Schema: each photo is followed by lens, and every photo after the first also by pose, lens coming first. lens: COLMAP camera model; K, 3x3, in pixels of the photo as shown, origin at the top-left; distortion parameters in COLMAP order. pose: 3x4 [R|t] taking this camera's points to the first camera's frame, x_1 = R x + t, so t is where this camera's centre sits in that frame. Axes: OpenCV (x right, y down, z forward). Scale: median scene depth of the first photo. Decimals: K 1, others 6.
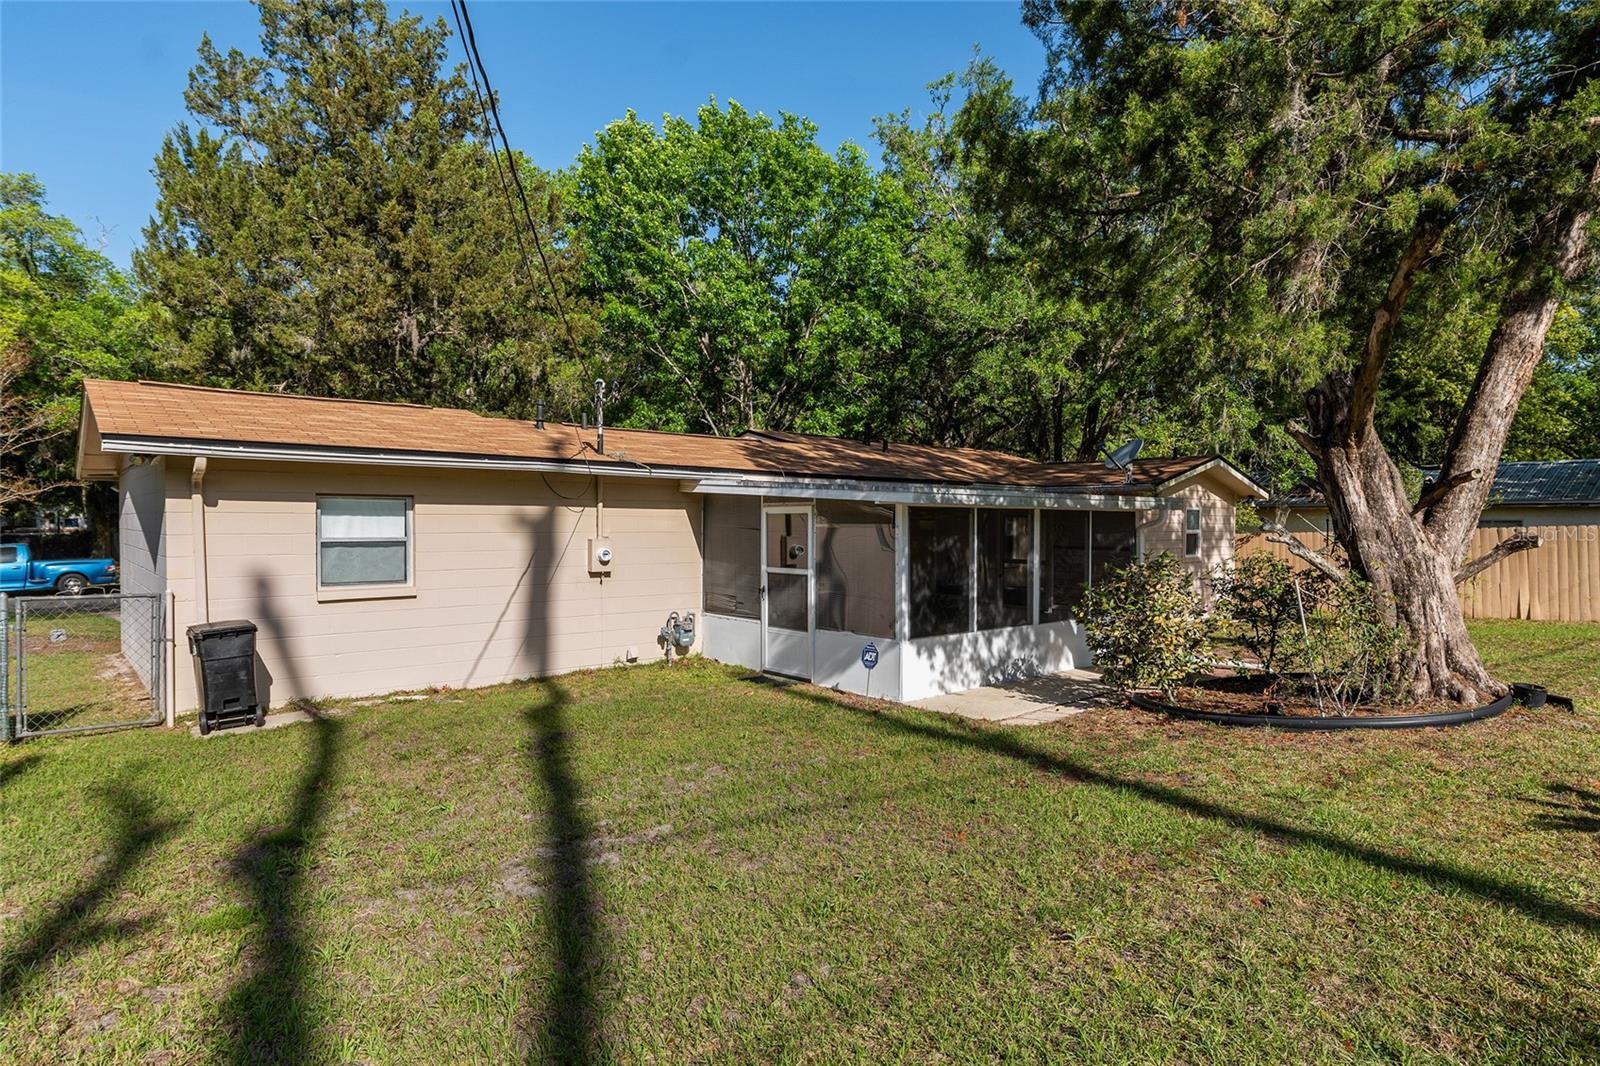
lens RADIAL K [[888.9, 0, 790.7], [0, 888.9, 532.5], [0, 0, 1]] dist [0.003636, 0.000077]
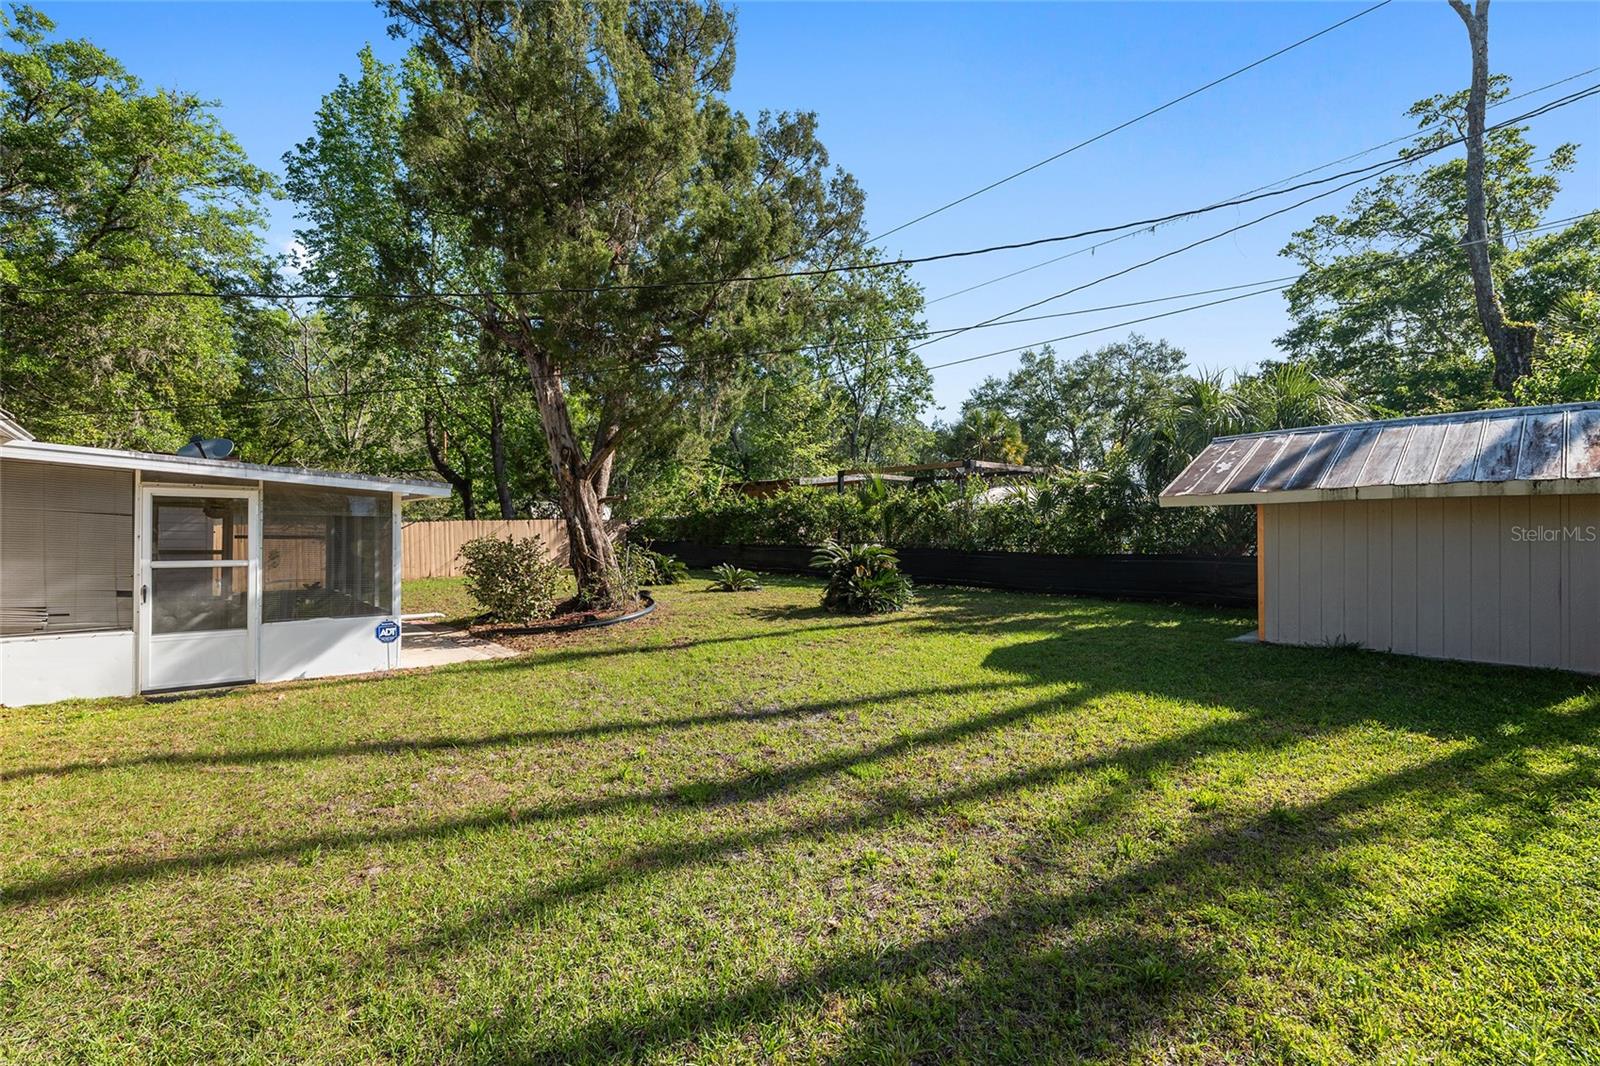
lens RADIAL K [[691.2, 0, 794.8], [0, 691.2, 534.4], [0, 0, 1]] dist [0.000578, 0.000130]
pose [[0.046237, 0.002265, 0.998928, -0.624683], [0.006892, 0.999973, -0.002586, 0.020022], [-0.998907, 0.007005, 0.046220, 0.386681]]
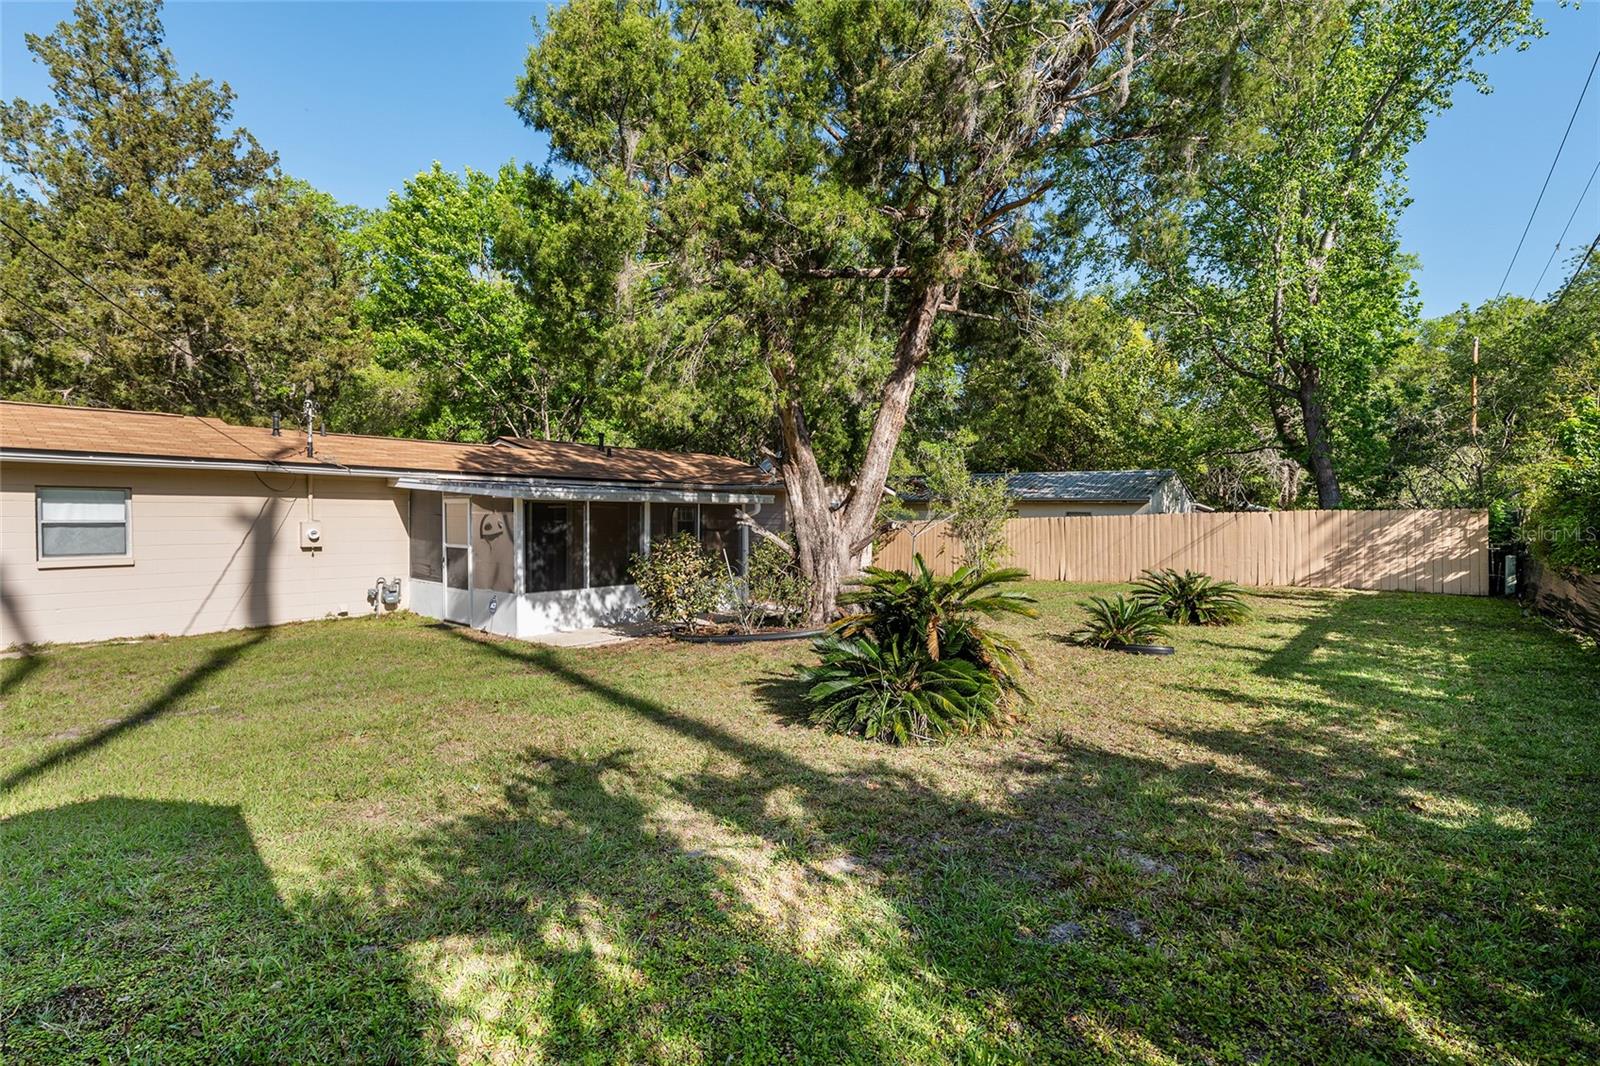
lens RADIAL K [[754.9, 0, 784.2], [0, 754.9, 532.8], [0, 0, 1]] dist [0.005536, 0.001319]
pose [[0.988405, 0.005268, 0.151749, 0.306659], [-0.008746, 0.999714, 0.022255, -0.007965], [-0.151588, -0.023324, 0.988169, -0.212107]]
